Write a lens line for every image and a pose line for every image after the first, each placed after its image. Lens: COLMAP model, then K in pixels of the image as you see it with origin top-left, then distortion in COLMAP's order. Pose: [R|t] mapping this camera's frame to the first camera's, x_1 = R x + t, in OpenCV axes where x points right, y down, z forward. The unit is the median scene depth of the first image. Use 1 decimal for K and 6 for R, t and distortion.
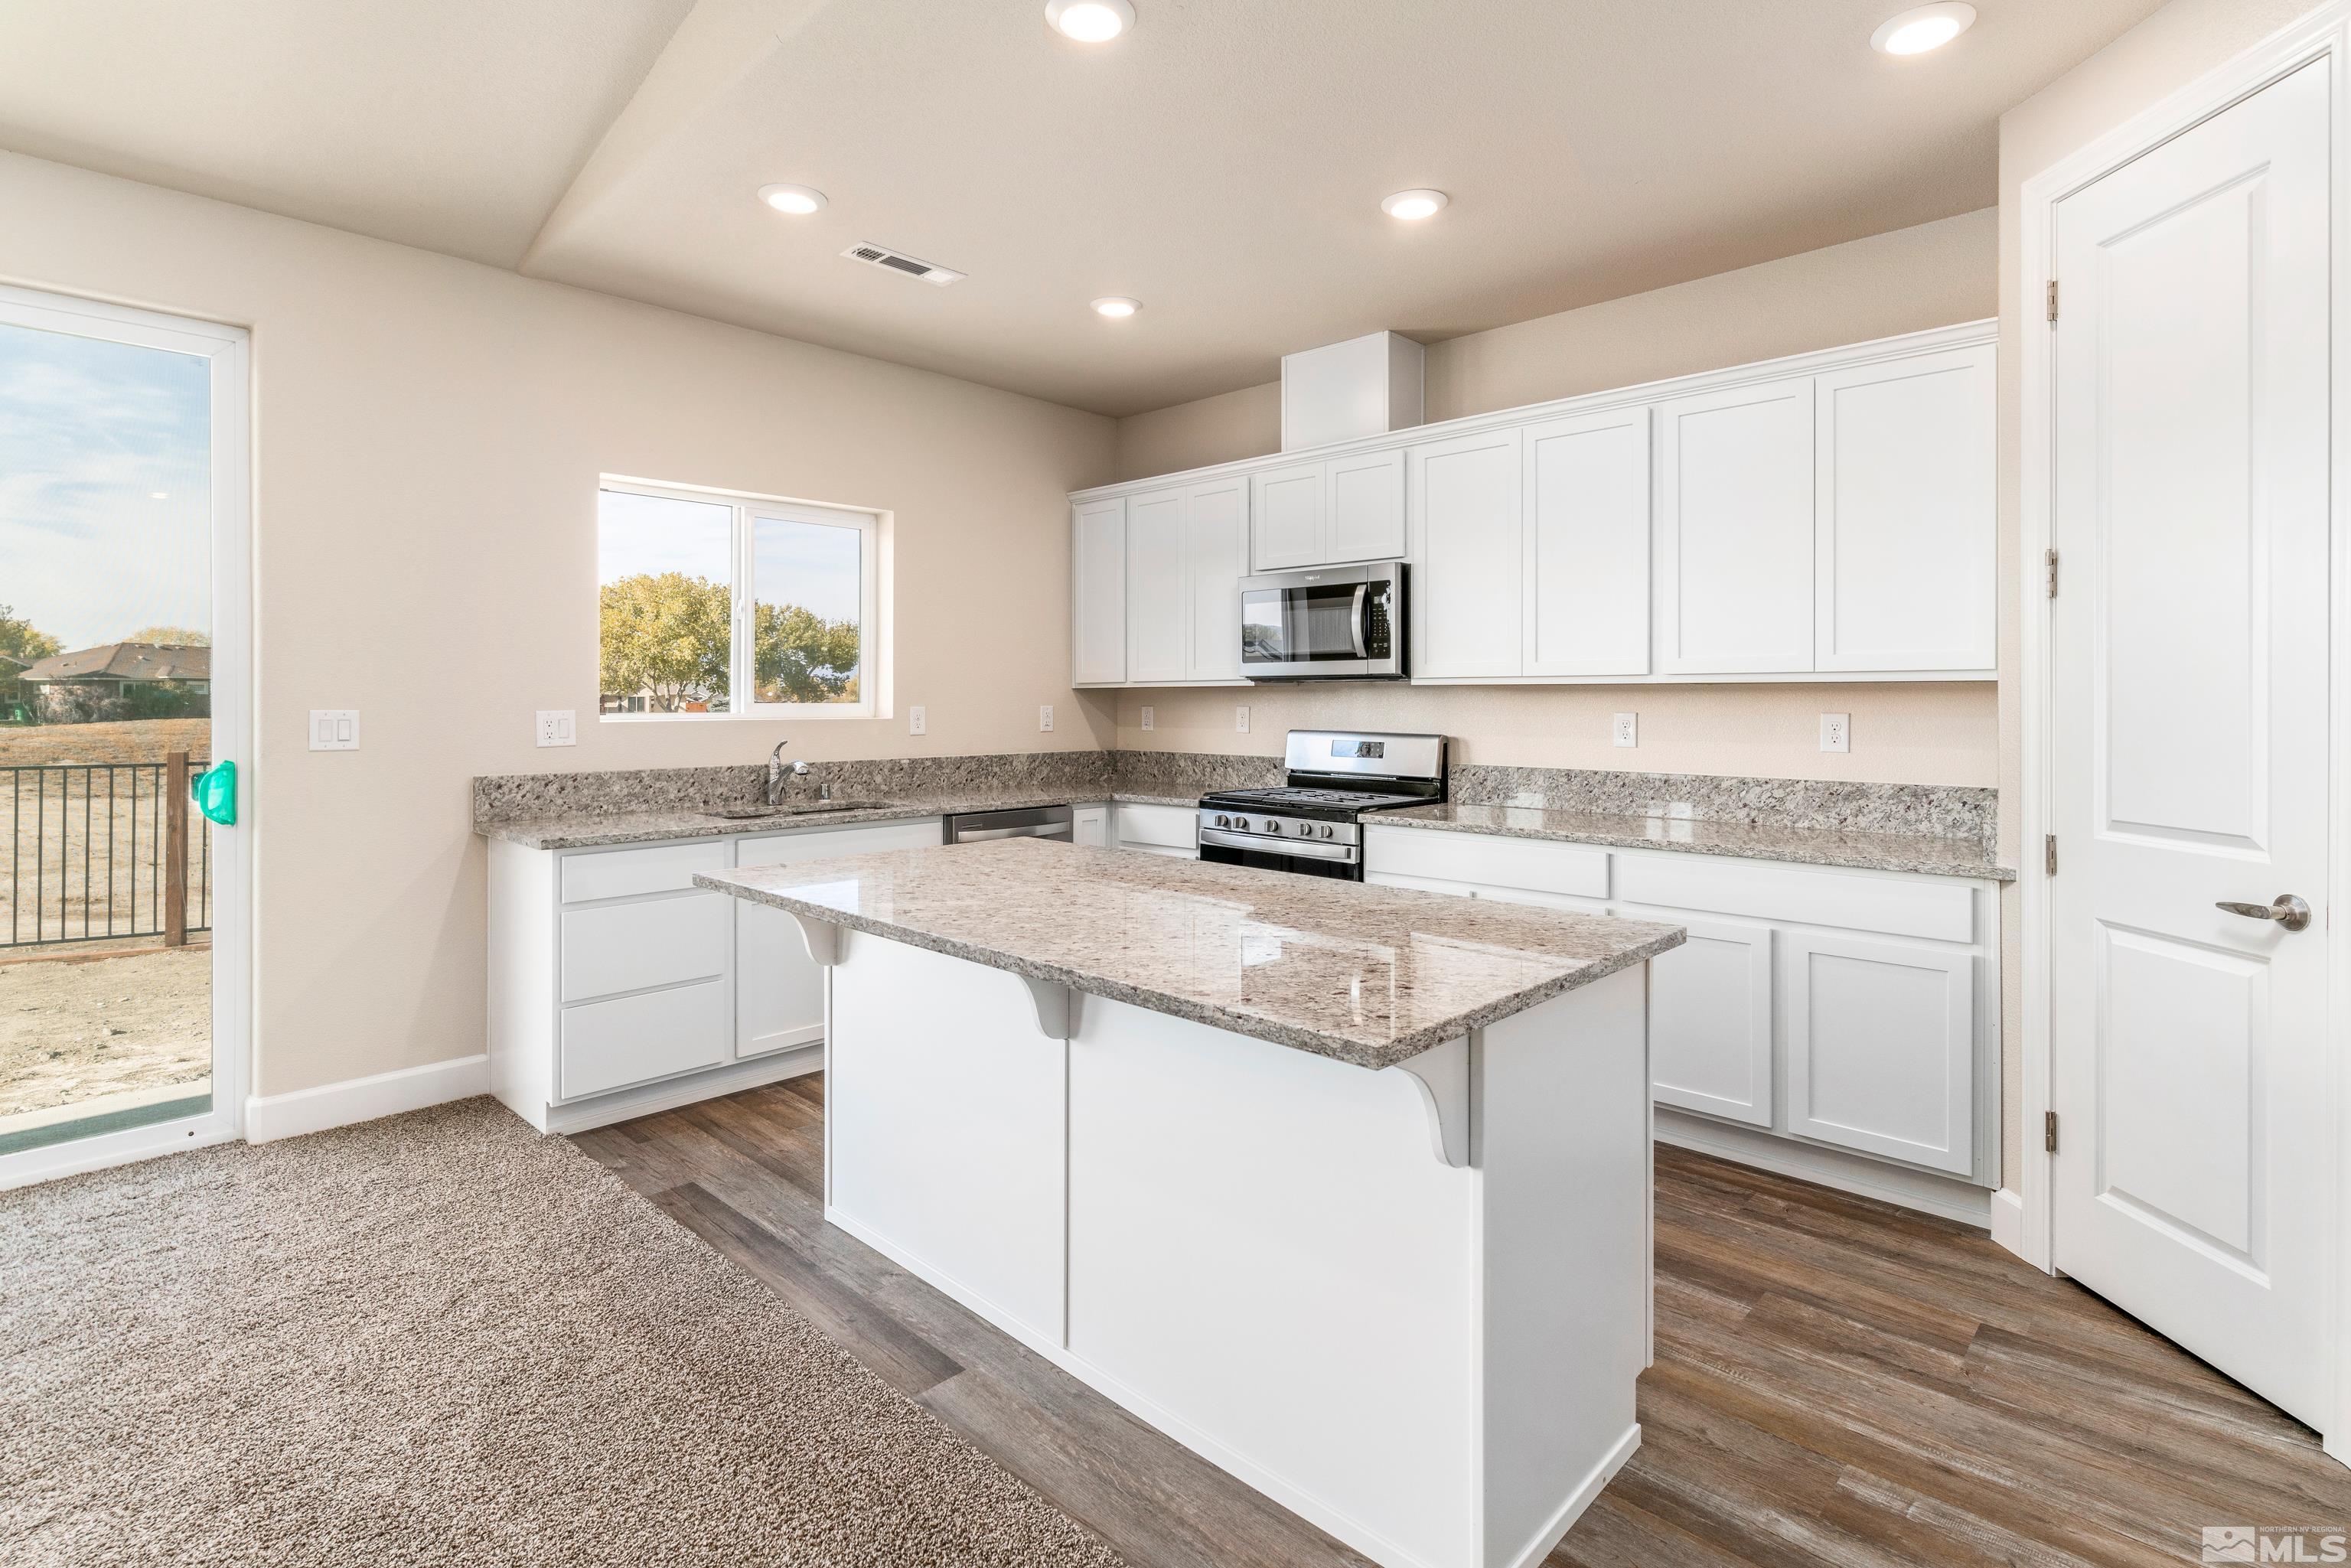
lens RADIAL K [[1147.0, 0, 1182.1], [0, 1147.0, 701.6], [0, 0, 1]] dist [0.000753, 0.000432]
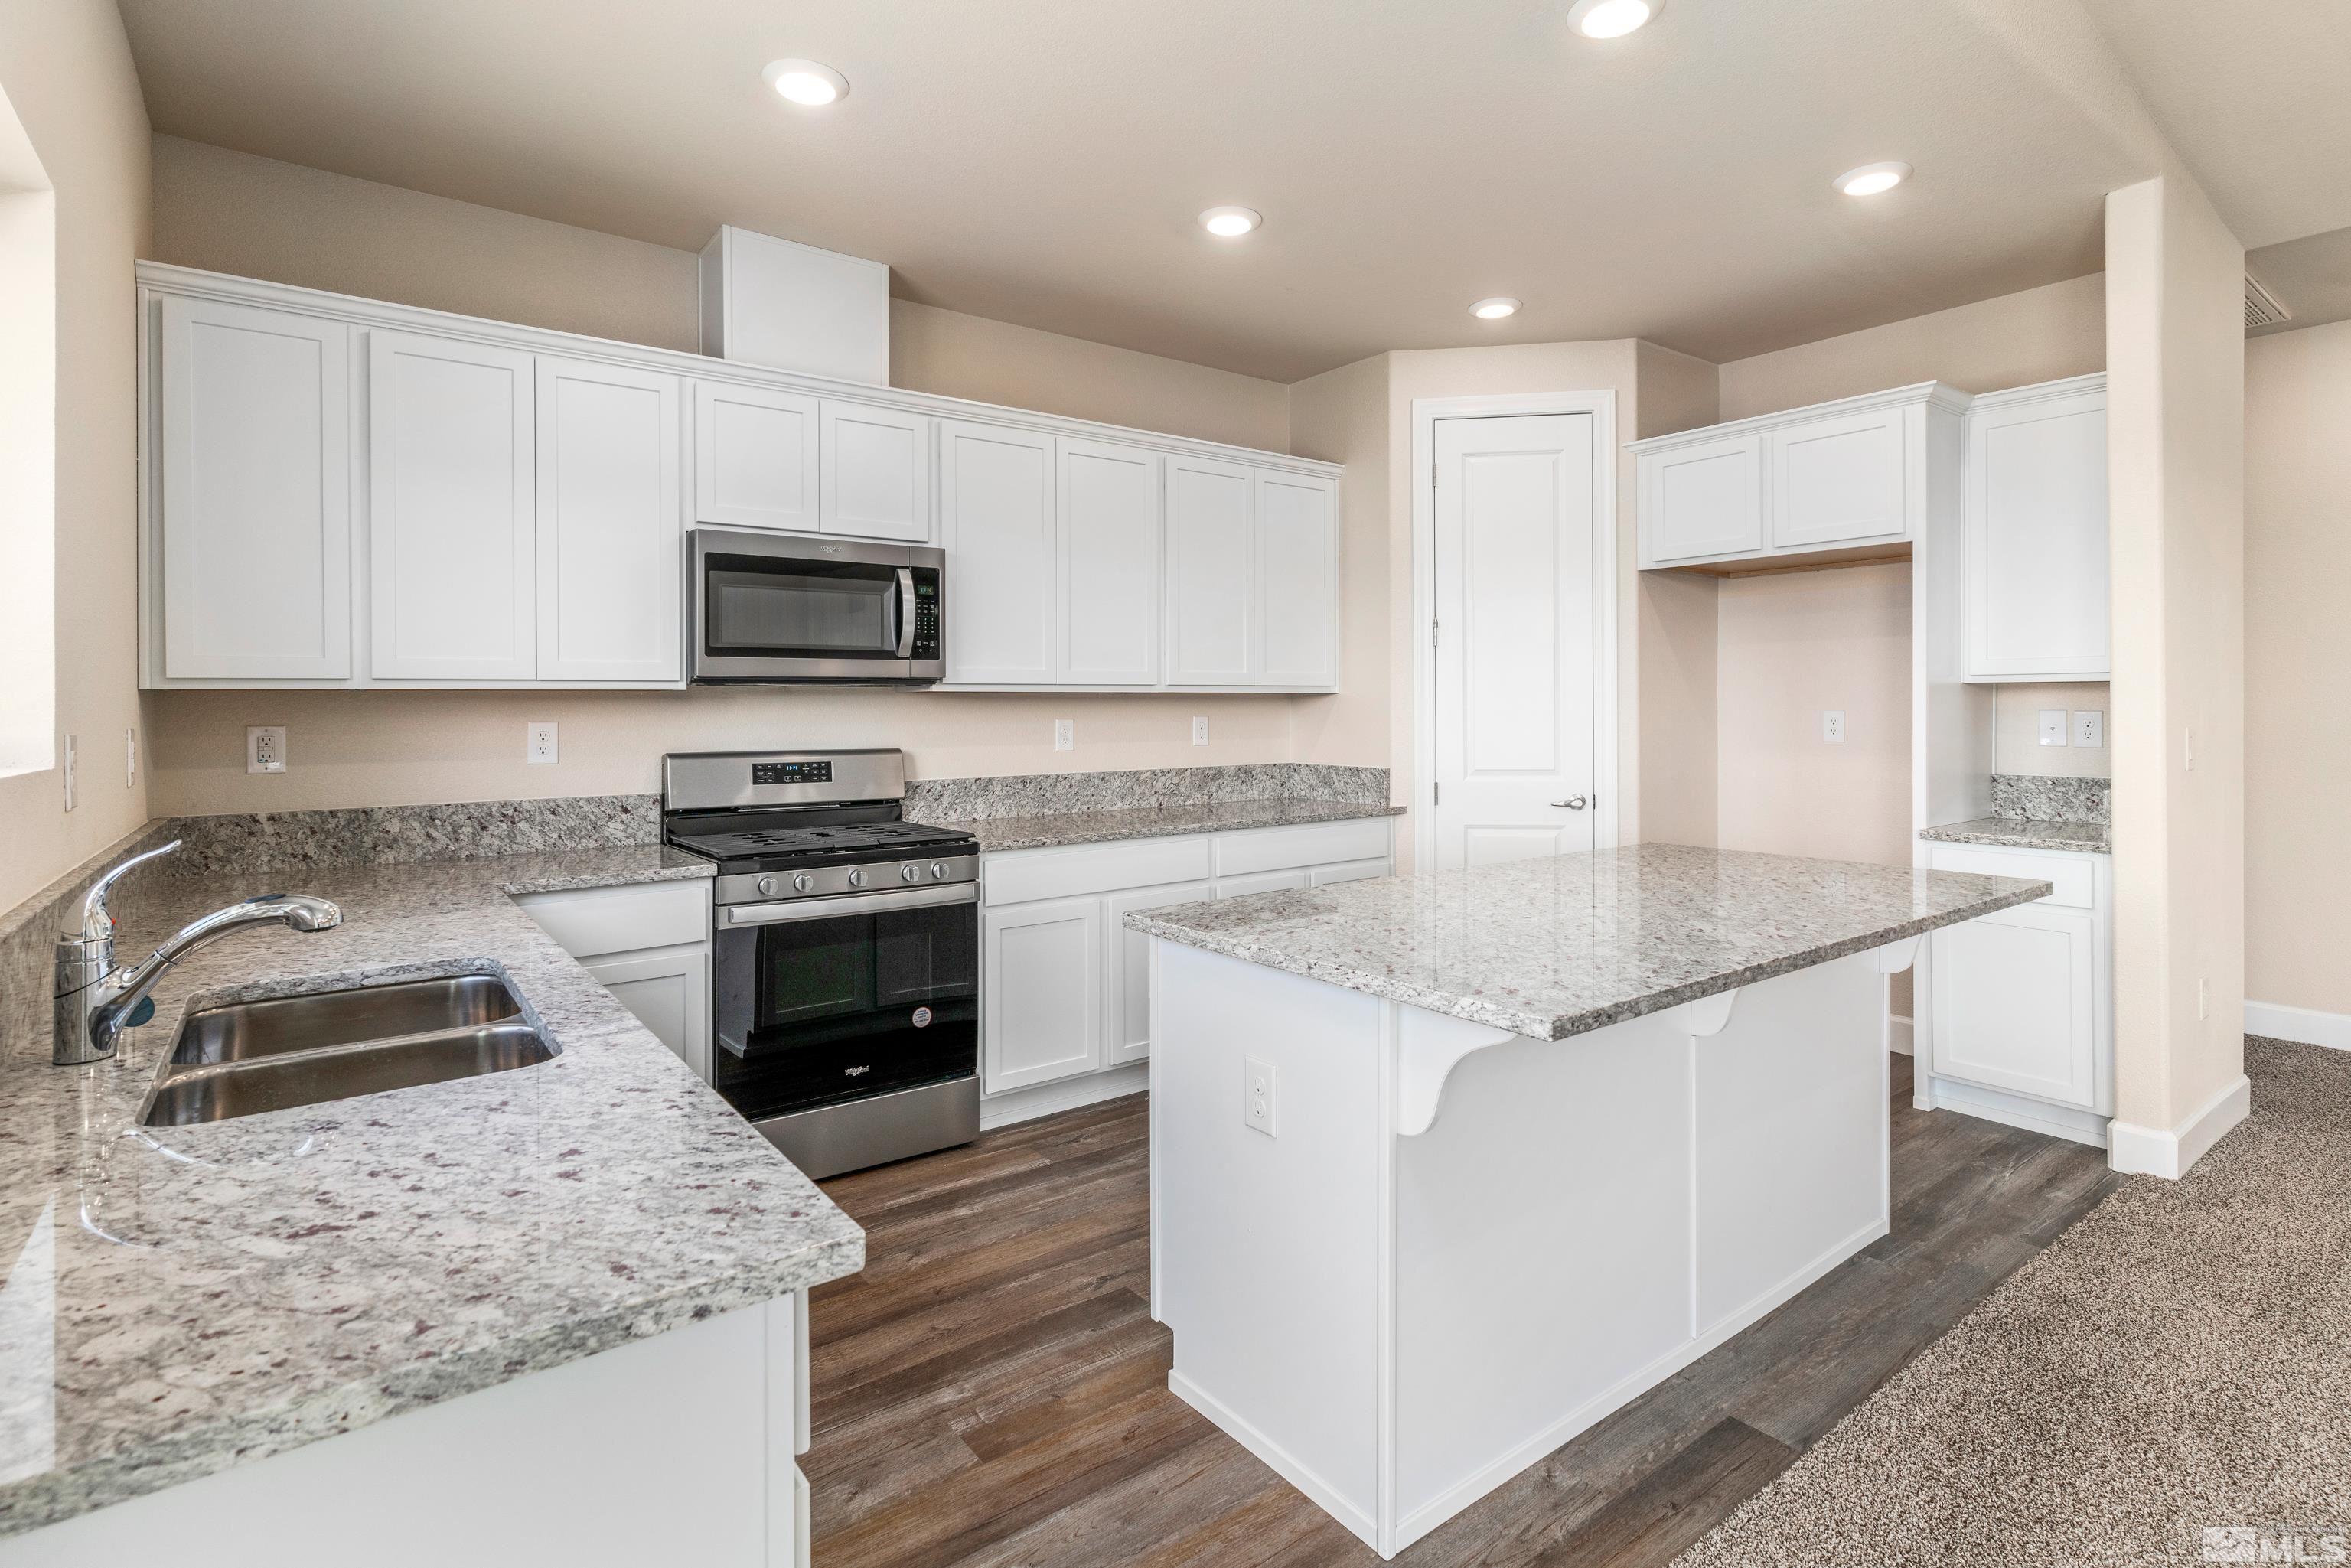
lens RADIAL K [[1147.0, 0, 1182.1], [0, 1147.0, 701.6], [0, 0, 1]] dist [0.000753, 0.000432]
pose [[0.161950, 0.000502, 0.986799, -0.647796], [0.008479, 0.999962, -0.001901, -0.003702], [-0.986762, 0.008675, 0.161940, 0.698785]]
